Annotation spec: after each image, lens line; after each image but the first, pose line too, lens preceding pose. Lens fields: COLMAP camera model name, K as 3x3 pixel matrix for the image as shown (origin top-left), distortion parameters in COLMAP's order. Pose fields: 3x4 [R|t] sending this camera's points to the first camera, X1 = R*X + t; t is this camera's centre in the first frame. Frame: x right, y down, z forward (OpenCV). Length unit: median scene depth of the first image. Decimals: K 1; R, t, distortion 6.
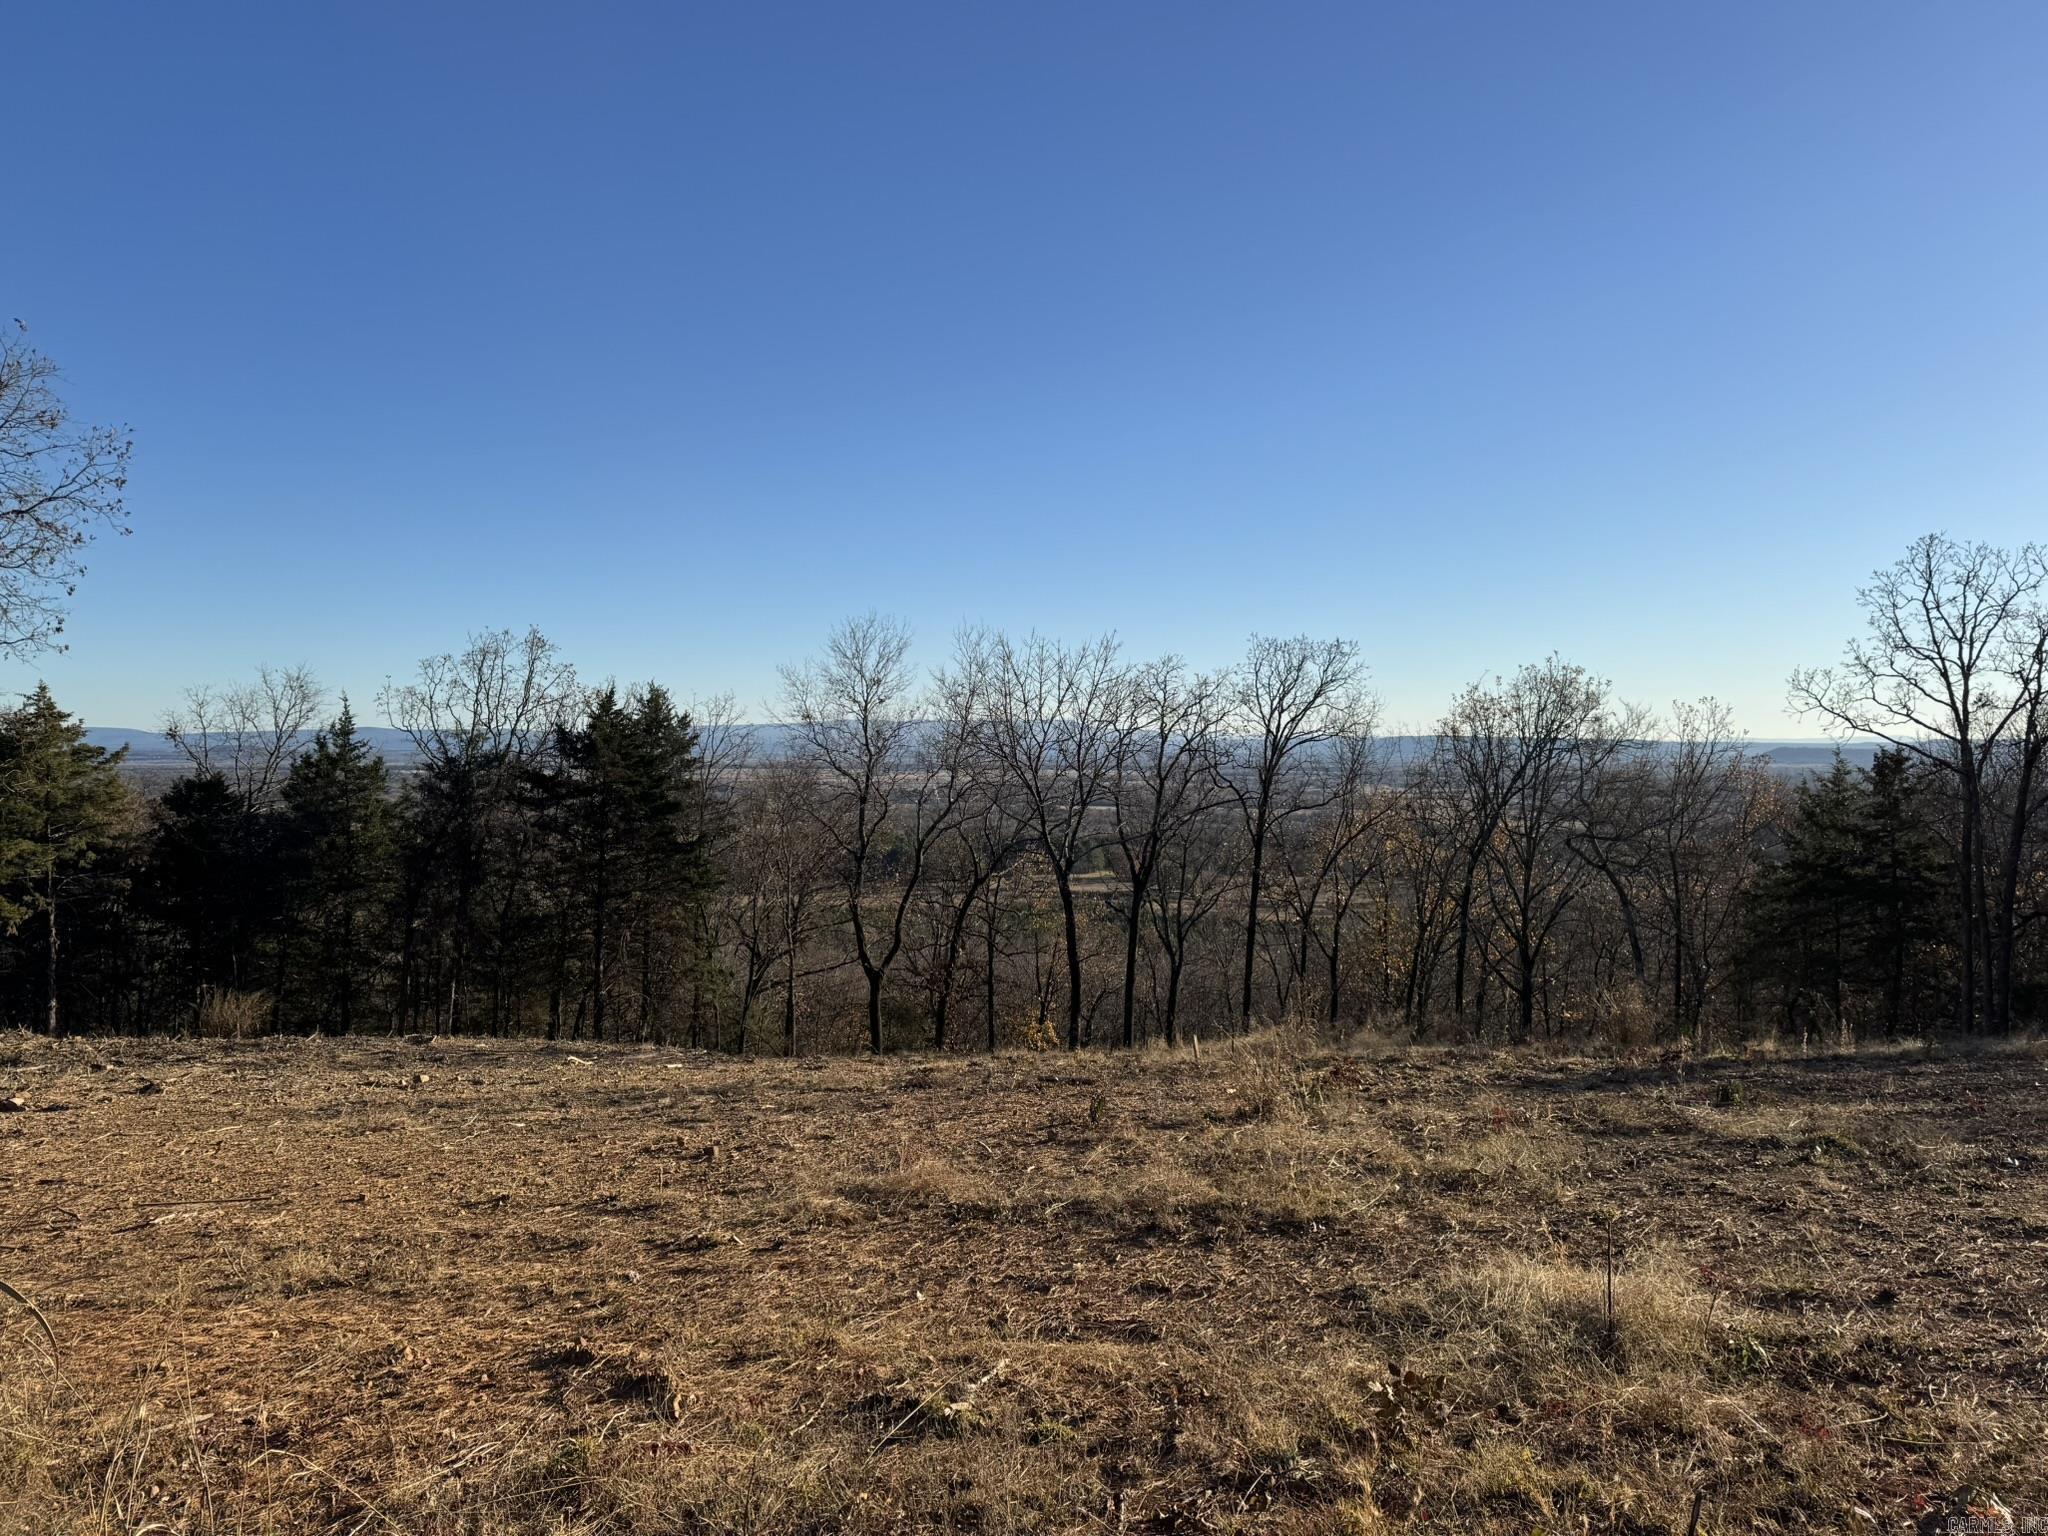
lens RADIAL K [[1448.0, 0, 1015.0], [0, 1448.0, 771.6], [0, 0, 1]] dist [0.035268, -0.046481]
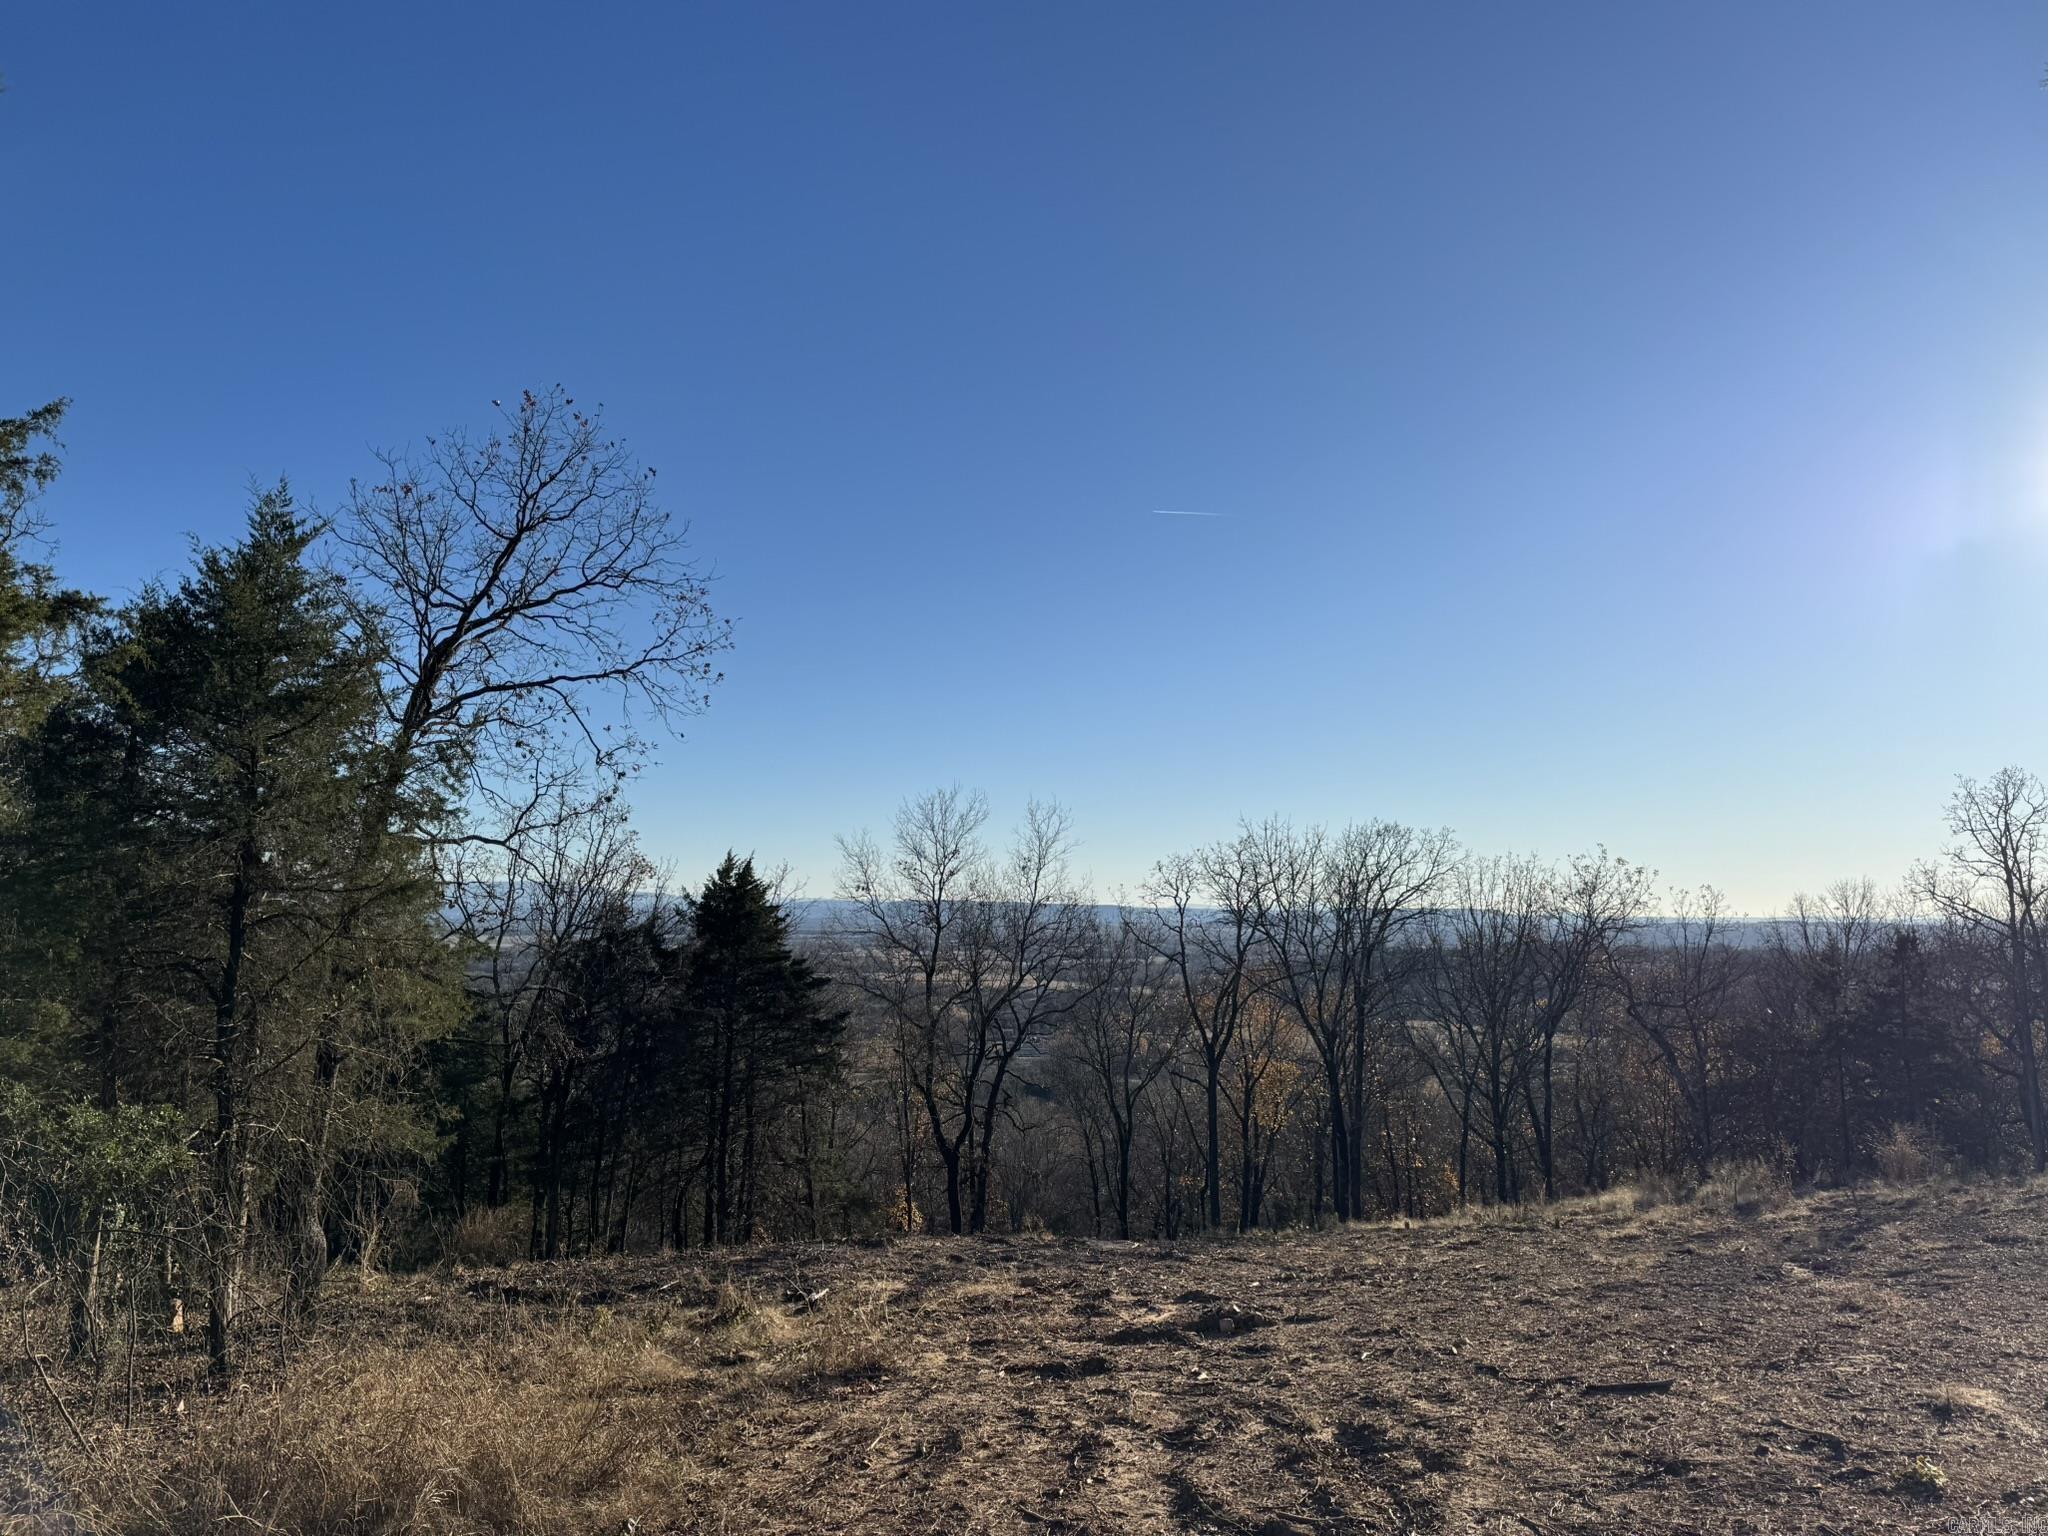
lens RADIAL K [[1448.0, 0, 1017.9], [0, 1448.0, 756.3], [0, 0, 1]] dist [0.035268, -0.046481]
pose [[0.944444, 0.042761, 0.325880, -0.426145], [-0.001081, 0.991900, -0.127019, -0.001720], [-0.328672, 0.119610, 0.936840, 0.052951]]
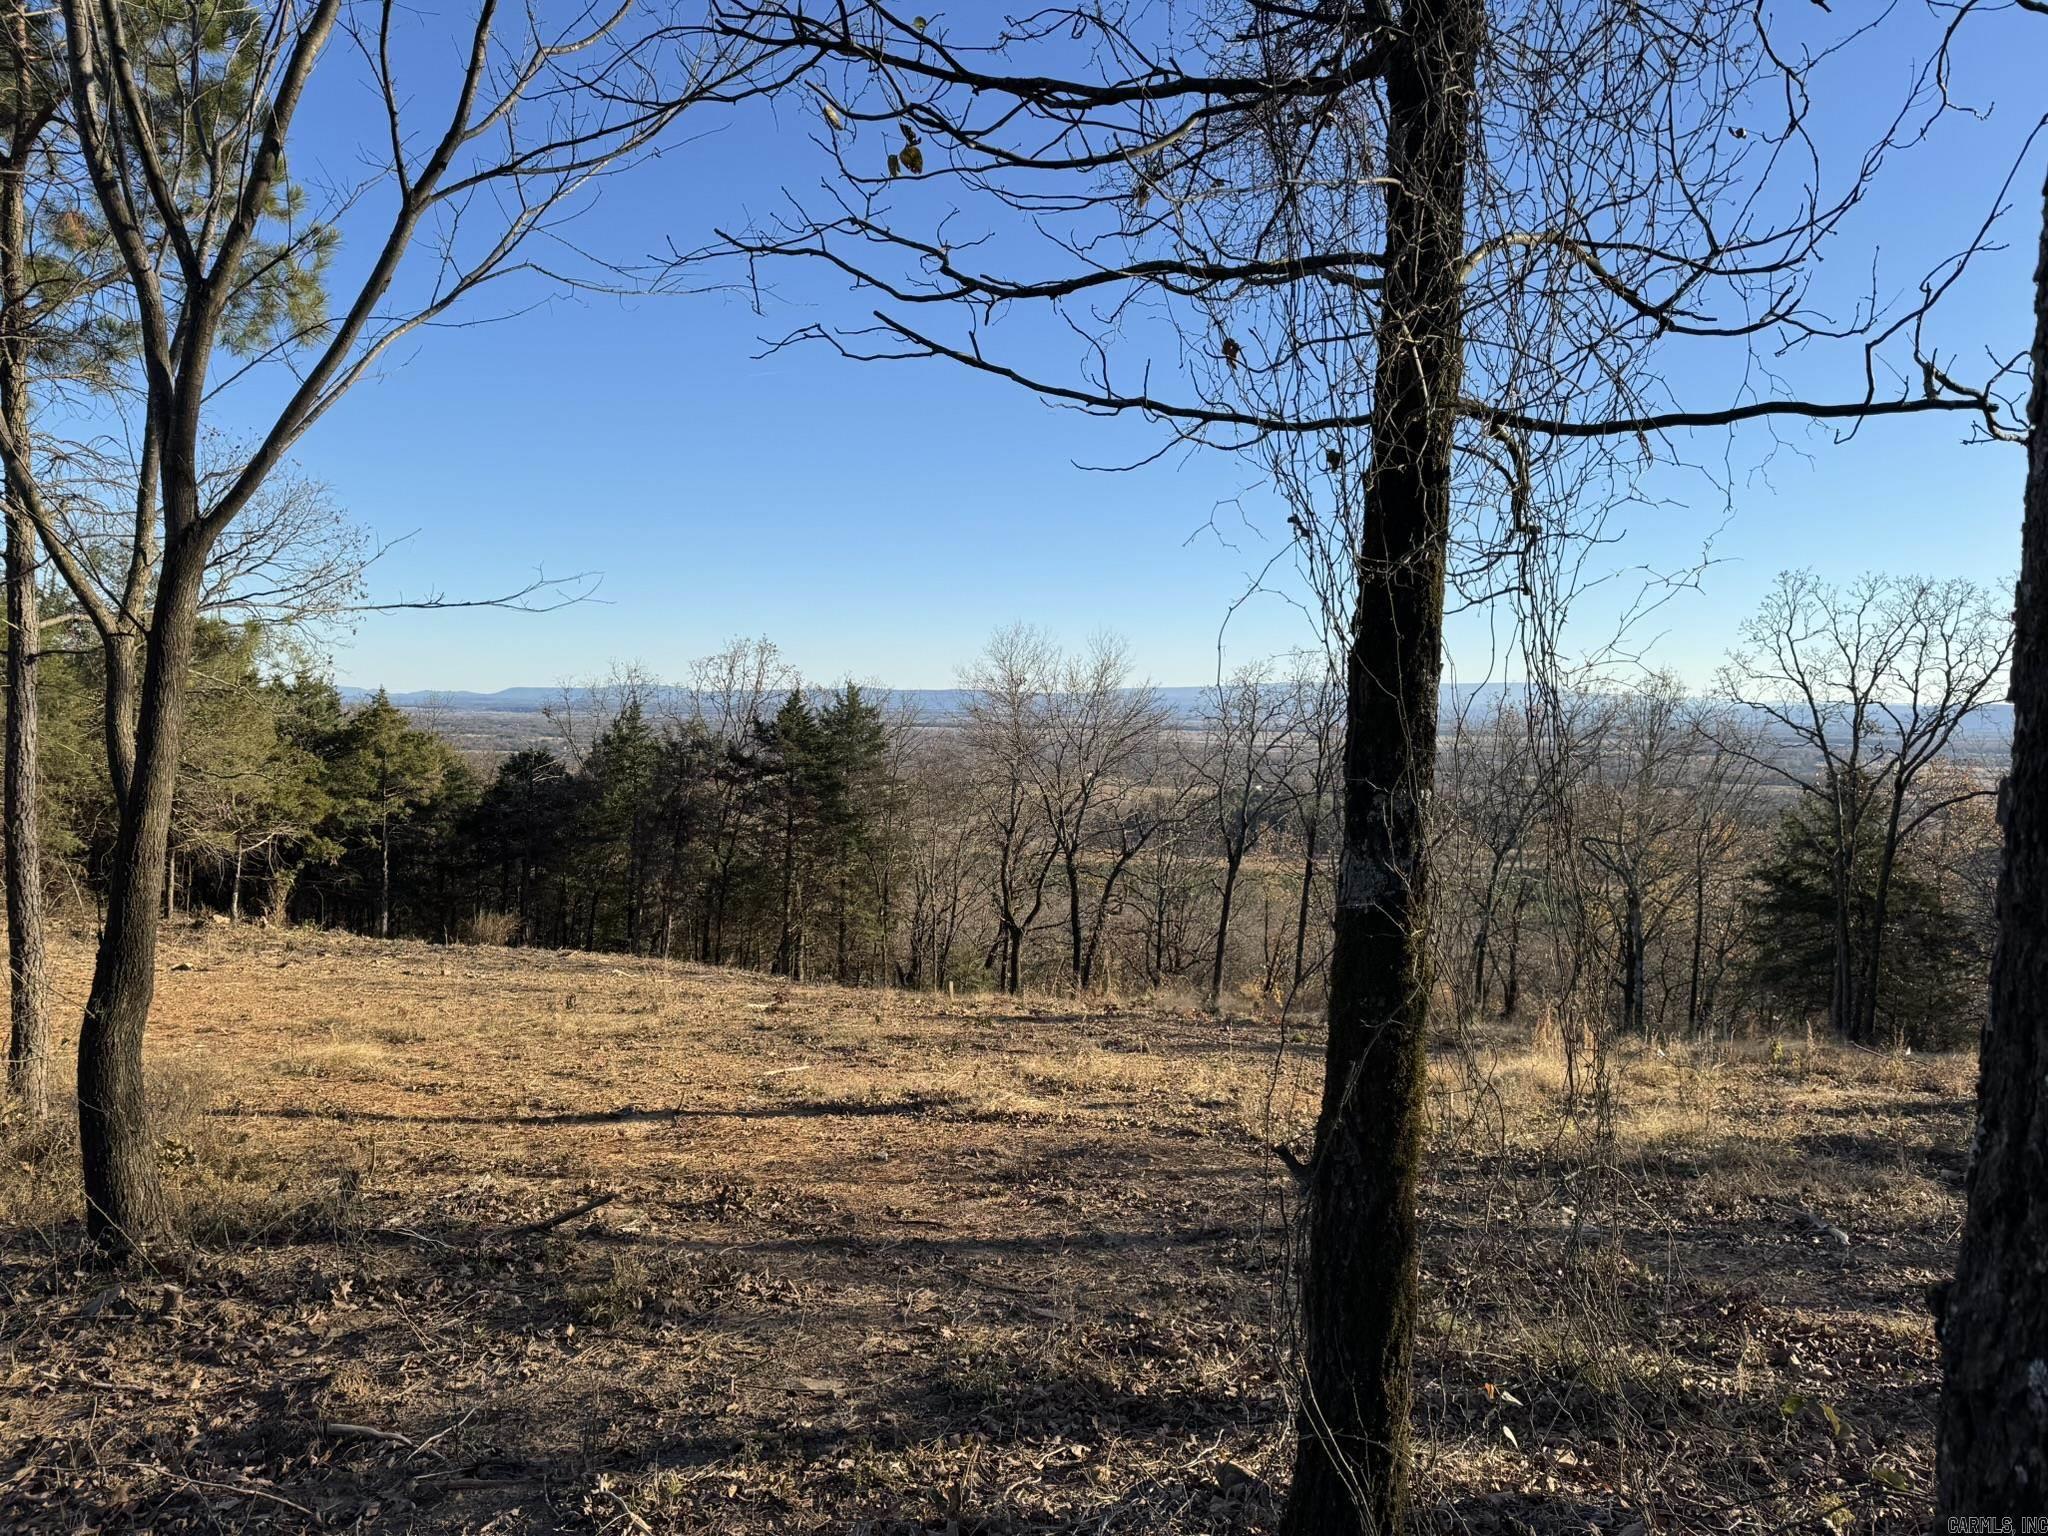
lens RADIAL K [[1448.0, 0, 1022.2], [0, 1448.0, 774.1], [0, 0, 1]] dist [0.035268, -0.046481]
pose [[0.951048, 0.026983, -0.307864, 0.299164], [-0.018054, 0.999331, 0.031814, -0.027256], [0.308517, -0.024699, 0.950898, -0.125329]]
